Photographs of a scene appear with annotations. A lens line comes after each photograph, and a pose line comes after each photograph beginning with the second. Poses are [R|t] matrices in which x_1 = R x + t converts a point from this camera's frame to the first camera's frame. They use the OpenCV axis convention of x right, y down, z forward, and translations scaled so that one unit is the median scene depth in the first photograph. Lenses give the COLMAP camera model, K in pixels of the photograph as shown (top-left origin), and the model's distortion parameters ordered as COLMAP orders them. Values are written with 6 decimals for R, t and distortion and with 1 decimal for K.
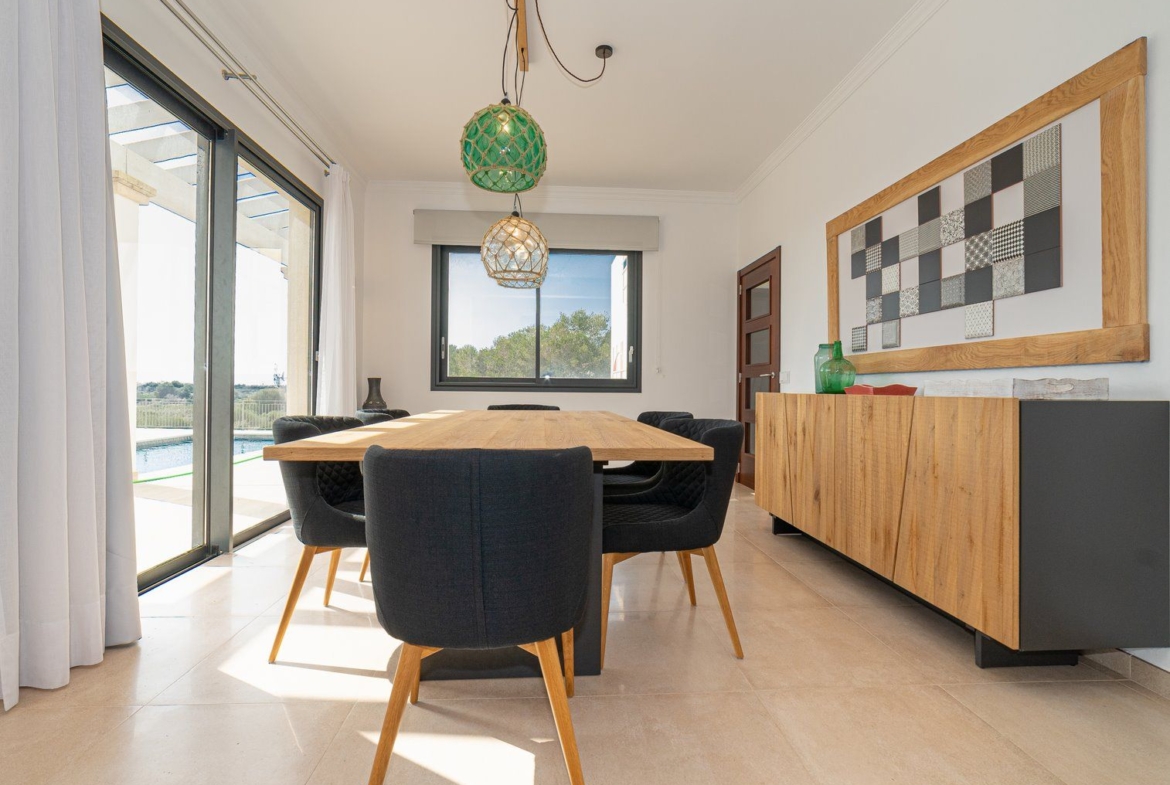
lens RADIAL K [[536.5, 0, 585.0], [0, 536.5, 392.5], [0, 0, 1]] dist [-0.000509, -0.000090]
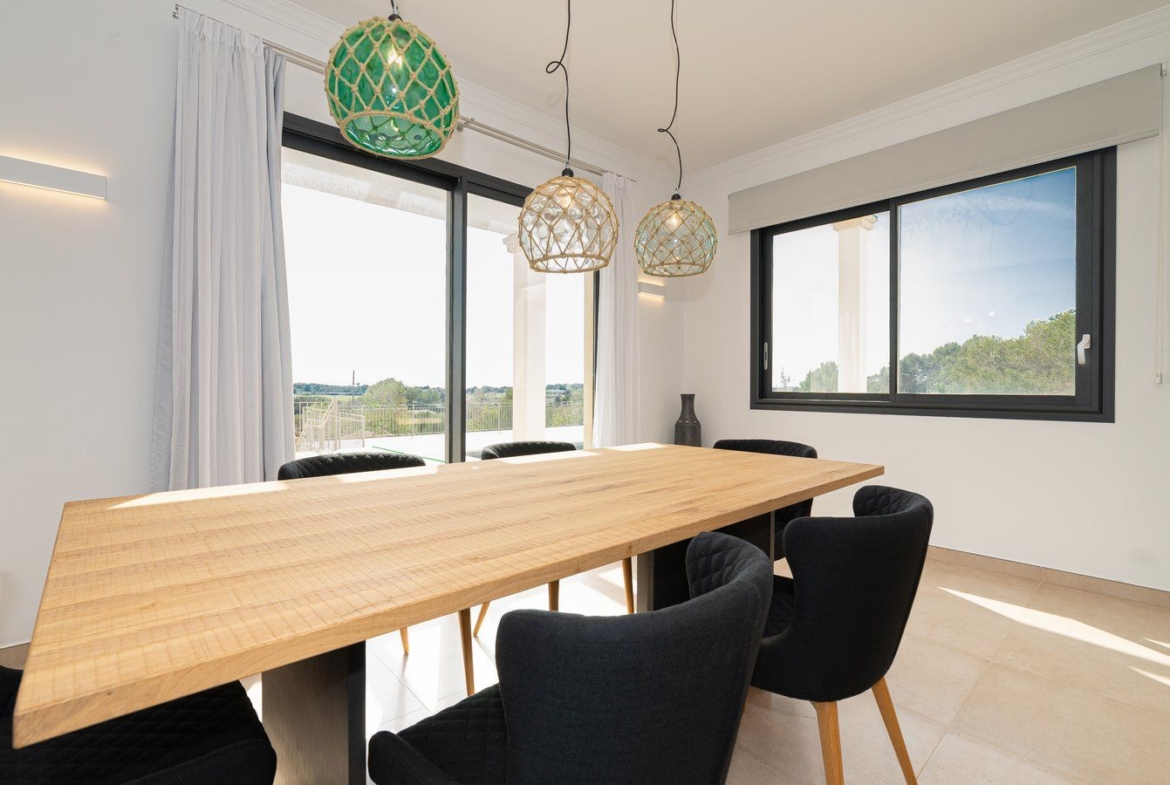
lens RADIAL K [[536.5, 0, 585.0], [0, 536.5, 392.5], [0, 0, 1]] dist [-0.000509, -0.000090]
pose [[0.621311, 0.001968, -0.783562, 0.195230], [-0.002261, 0.999997, 0.000719, -0.028670], [0.783561, 0.001325, 0.621313, 0.290878]]
